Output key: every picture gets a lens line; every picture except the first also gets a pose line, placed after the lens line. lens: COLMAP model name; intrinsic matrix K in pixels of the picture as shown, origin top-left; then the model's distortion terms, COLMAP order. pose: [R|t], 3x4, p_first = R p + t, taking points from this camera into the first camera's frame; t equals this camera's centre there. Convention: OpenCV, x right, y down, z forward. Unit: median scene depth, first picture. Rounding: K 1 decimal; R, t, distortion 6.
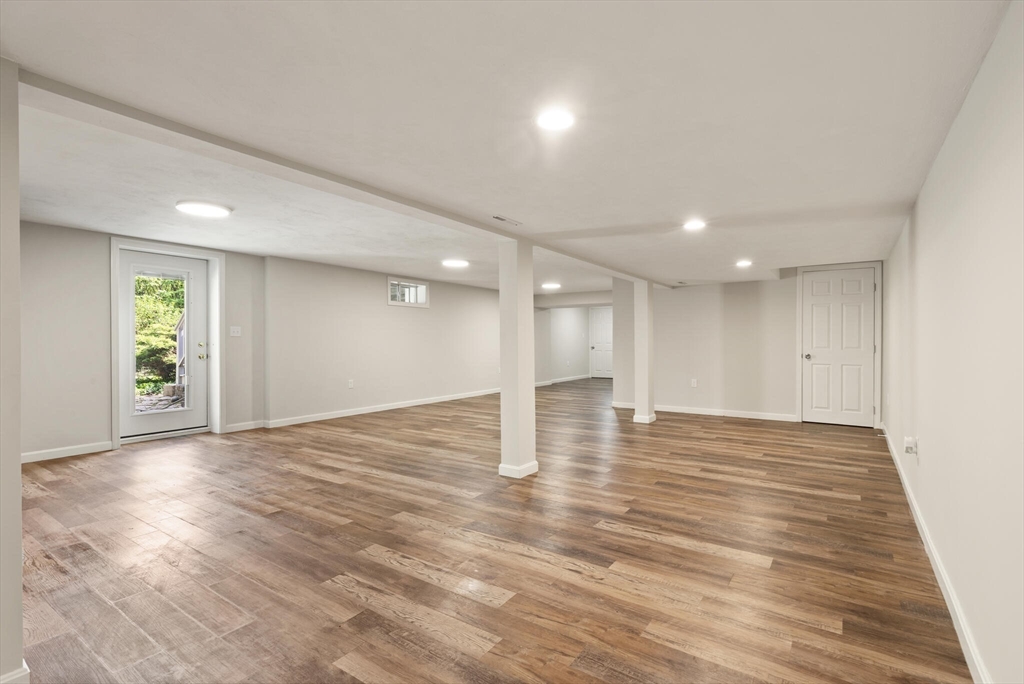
lens RADIAL K [[470.9, 0, 515.9], [0, 470.9, 342.1], [0, 0, 1]] dist [0.010869, -0.000171]
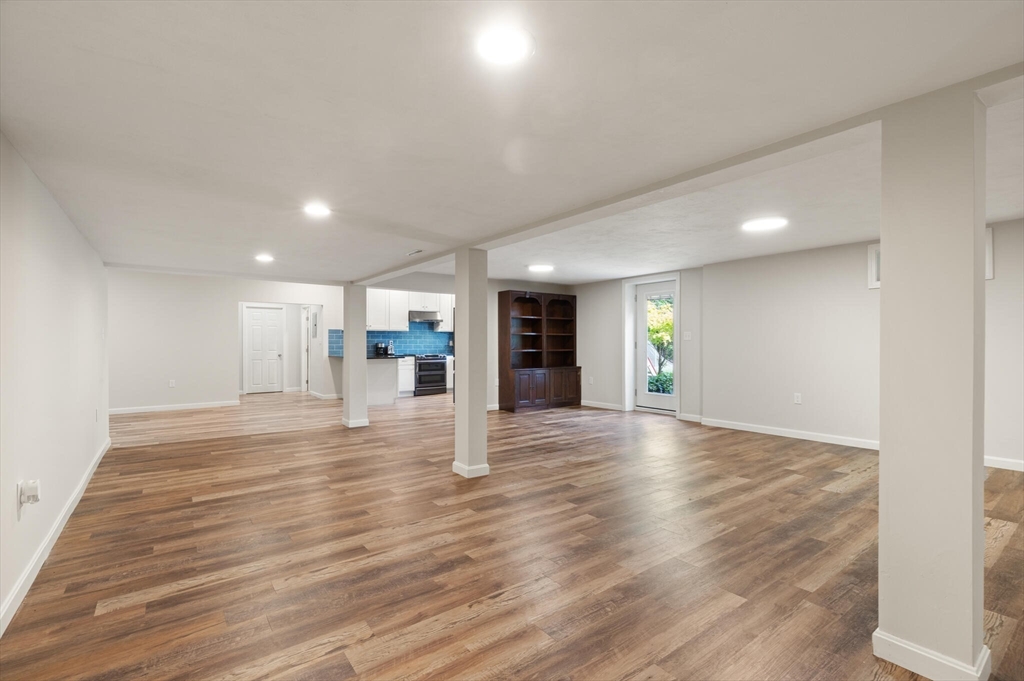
lens RADIAL K [[470.9, 0, 520.4], [0, 470.9, 341.0], [0, 0, 1]] dist [0.010869, -0.000171]
pose [[-0.311469, -0.000829, -0.950256, 1.205856], [-0.000127, 1.000000, -0.000831, -0.011339], [0.950256, -0.000138, -0.311469, 1.807639]]
